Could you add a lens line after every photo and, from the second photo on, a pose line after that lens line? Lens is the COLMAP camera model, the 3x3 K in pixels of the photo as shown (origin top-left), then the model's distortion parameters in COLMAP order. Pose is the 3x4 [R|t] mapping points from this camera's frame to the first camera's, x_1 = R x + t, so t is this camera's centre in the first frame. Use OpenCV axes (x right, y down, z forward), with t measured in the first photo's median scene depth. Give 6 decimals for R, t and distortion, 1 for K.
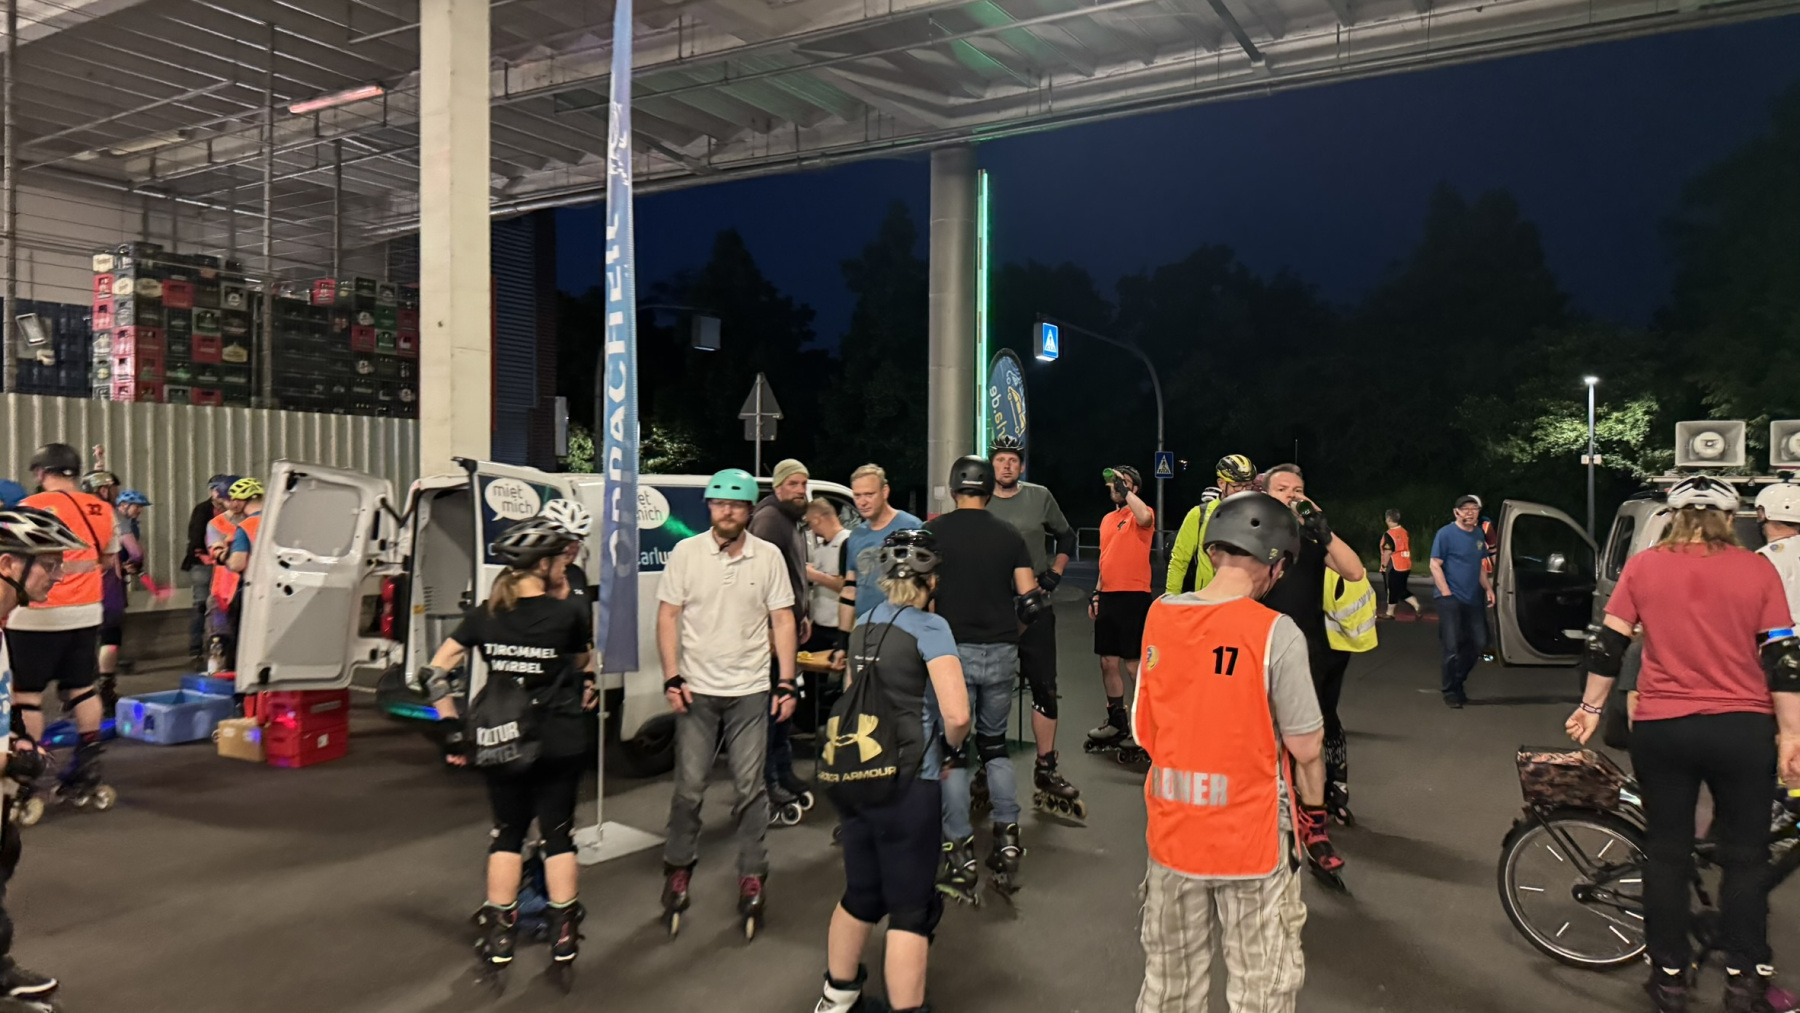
lens RADIAL K [[1250.5, 0, 907.7], [0, 1250.5, 524.4], [0, 0, 1]] dist [0.073217, -0.098638]
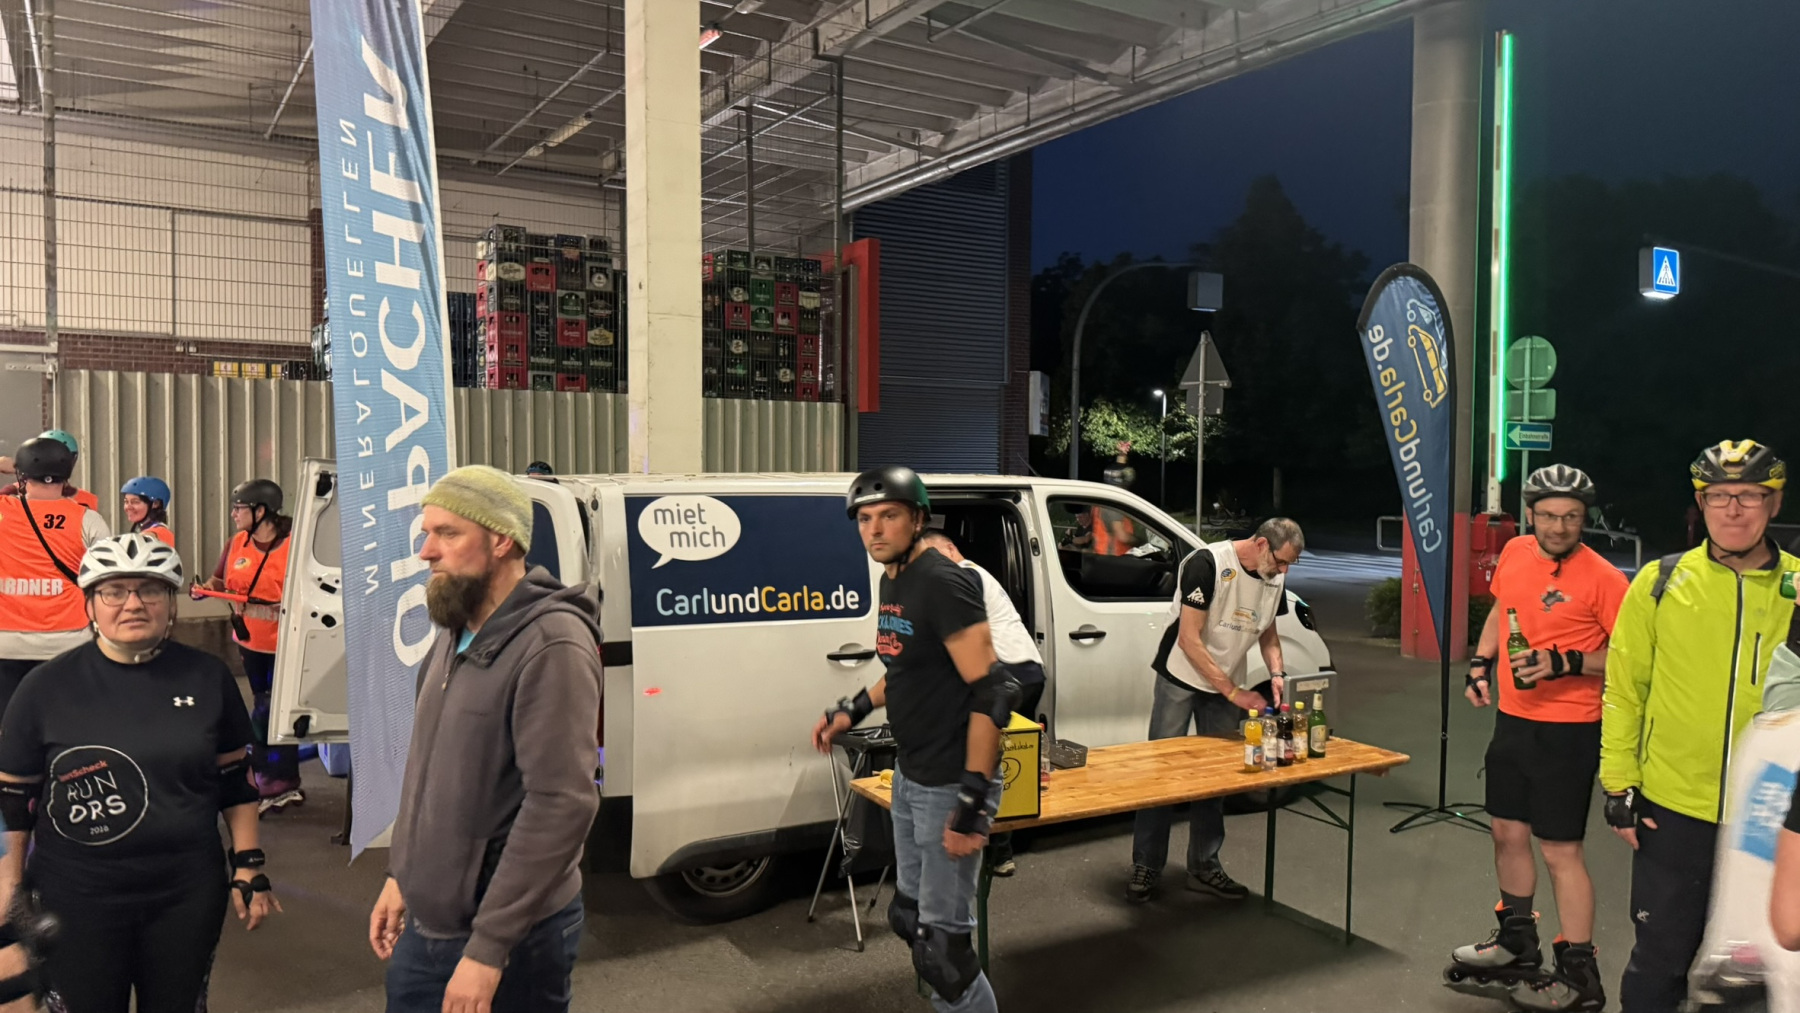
lens RADIAL K [[1250.5, 0, 885.1], [0, 1250.5, 513.7], [0, 0, 1]] dist [0.073217, -0.098638]
pose [[0.888821, 0.020333, -0.457803, 0.075132], [-0.014365, 0.999760, 0.016516, -0.013530], [0.458029, -0.008104, 0.888900, 0.179749]]
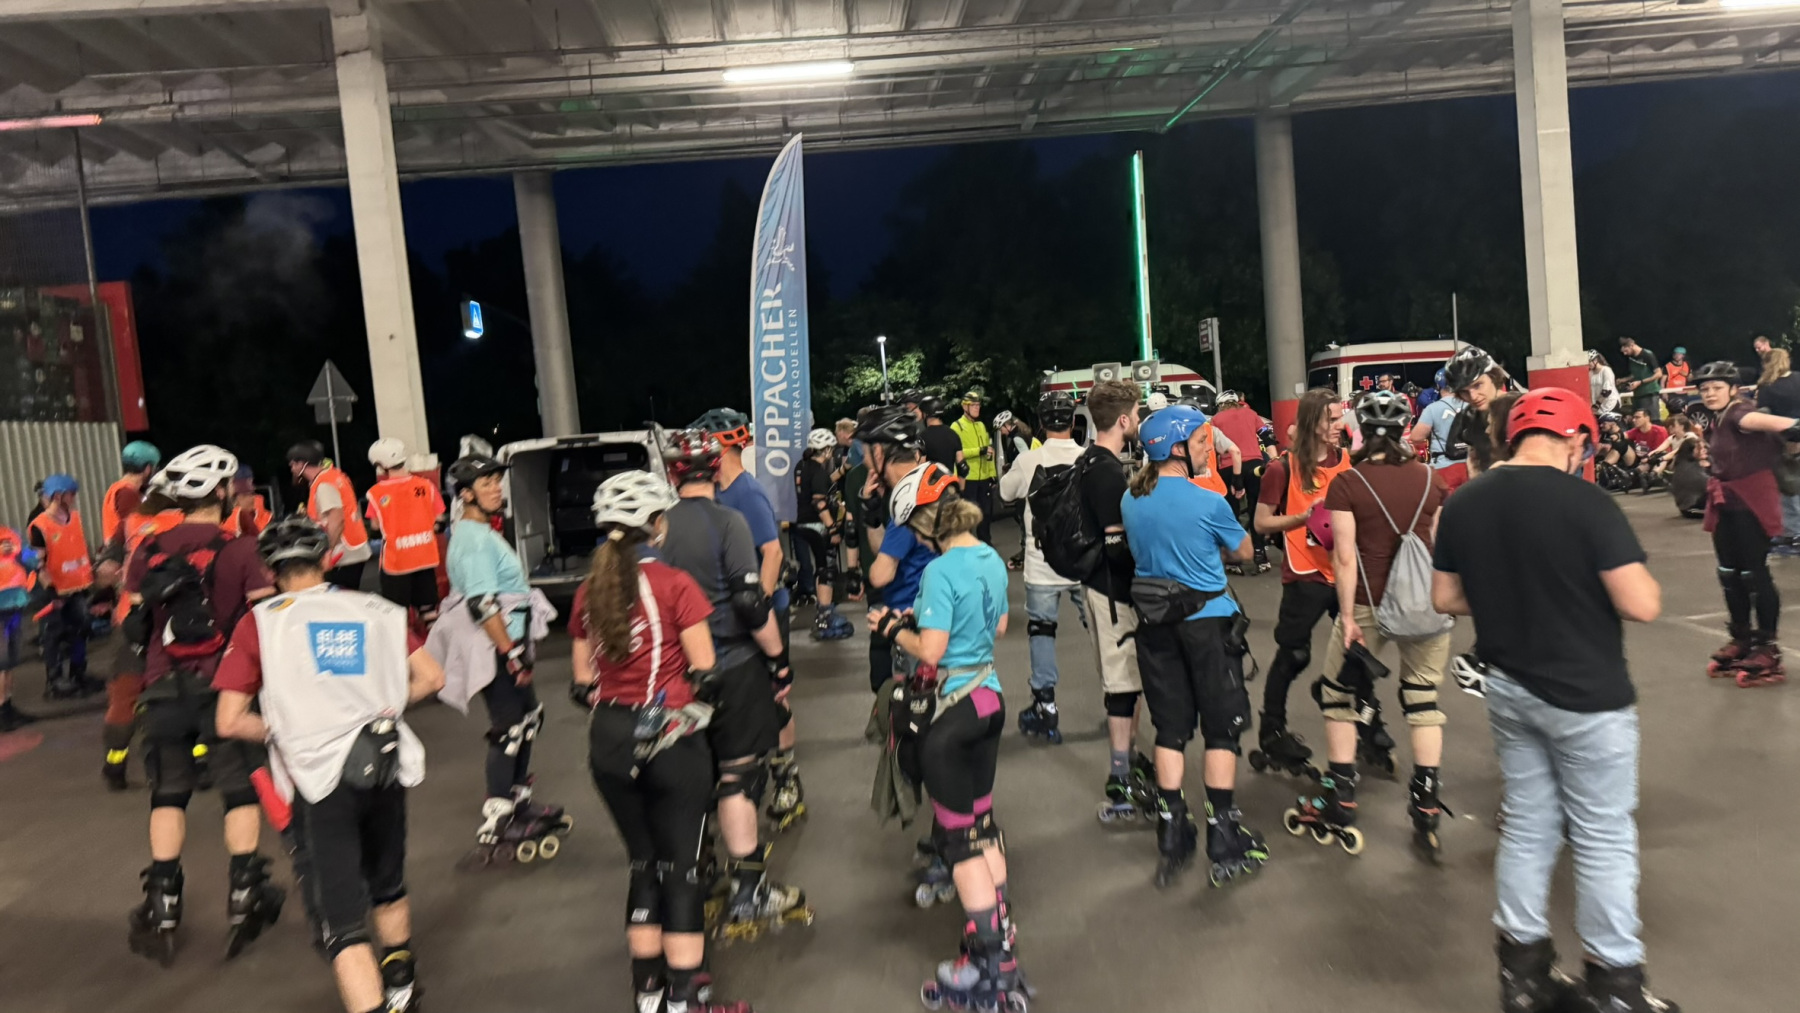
lens RADIAL K [[1250.5, 0, 906.4], [0, 1250.5, 516.2], [0, 0, 1]] dist [0.073217, -0.098638]
pose [[0.812101, -0.119823, 0.571082, -0.359598], [0.106578, 0.992685, 0.056724, 0.004562], [-0.573701, 0.014799, 0.818931, -0.191616]]
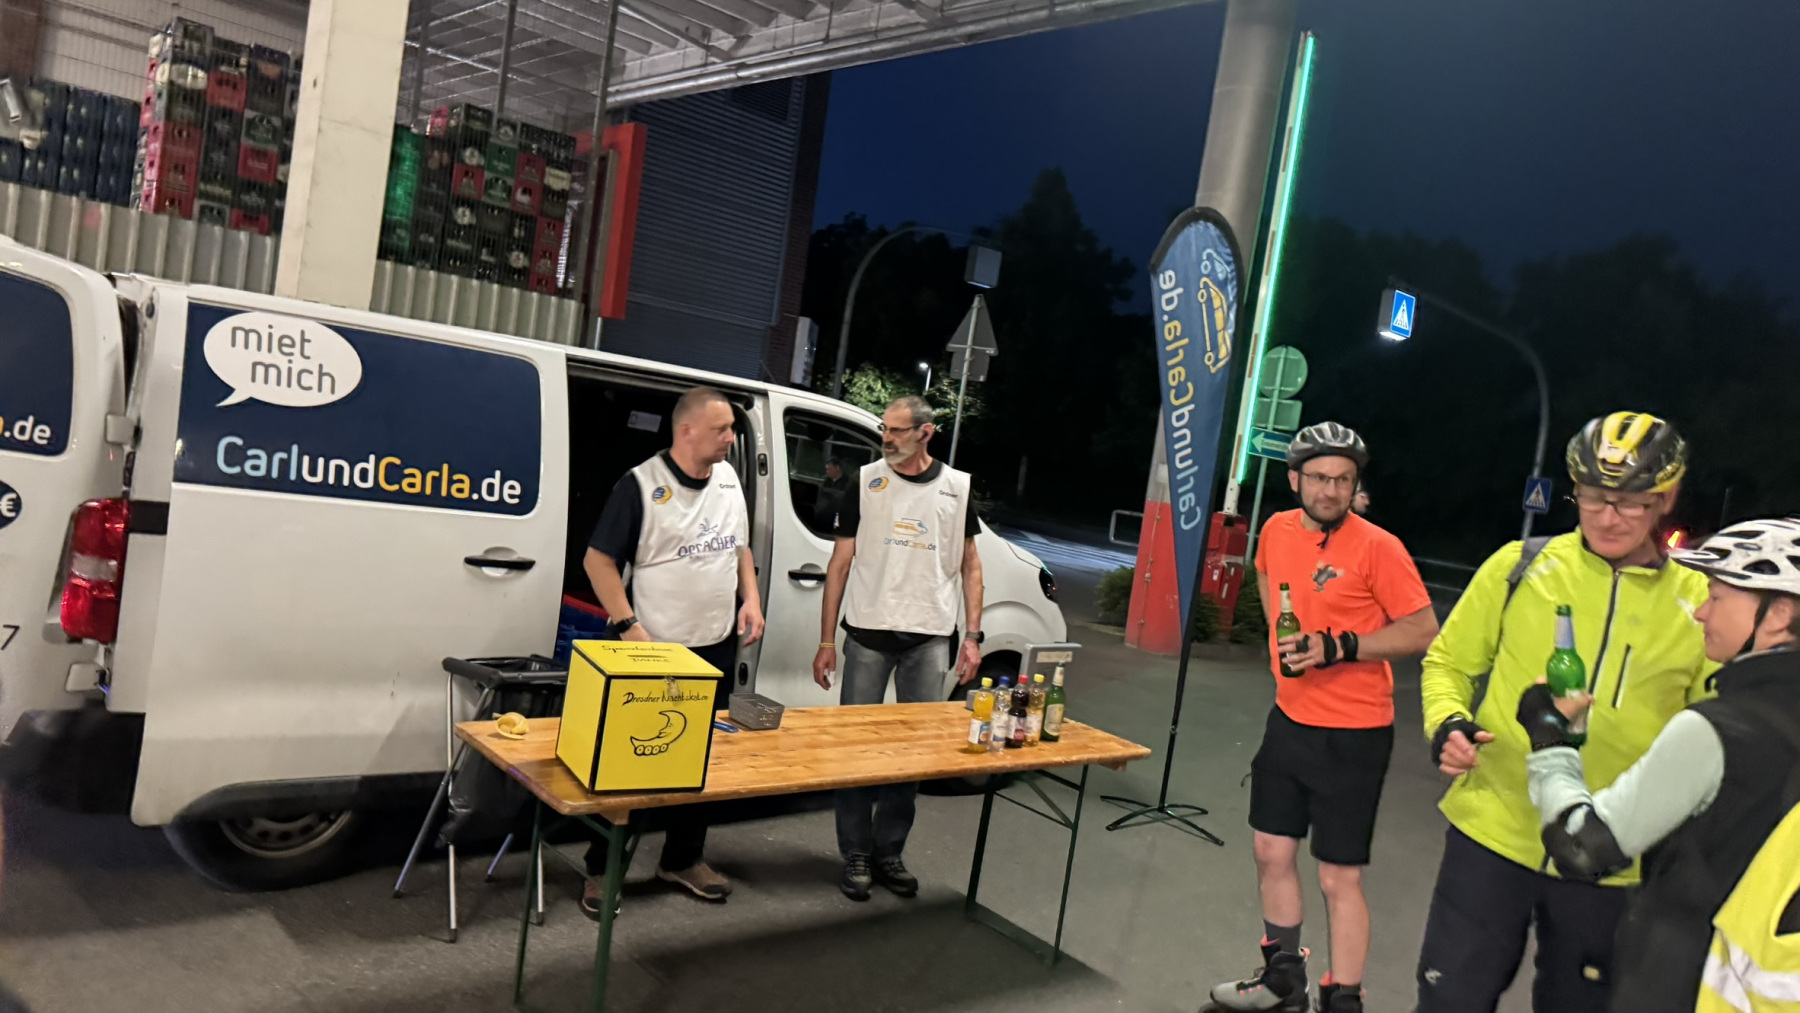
lens RADIAL K [[1250.5, 0, 894.4], [0, 1250.5, 511.1], [0, 0, 1]] dist [0.073217, -0.098638]
pose [[0.951760, 0.151765, -0.266685, 0.062569], [-0.149130, 0.988355, 0.030228, -0.002470], [0.268167, 0.011001, 0.963310, 0.233860]]
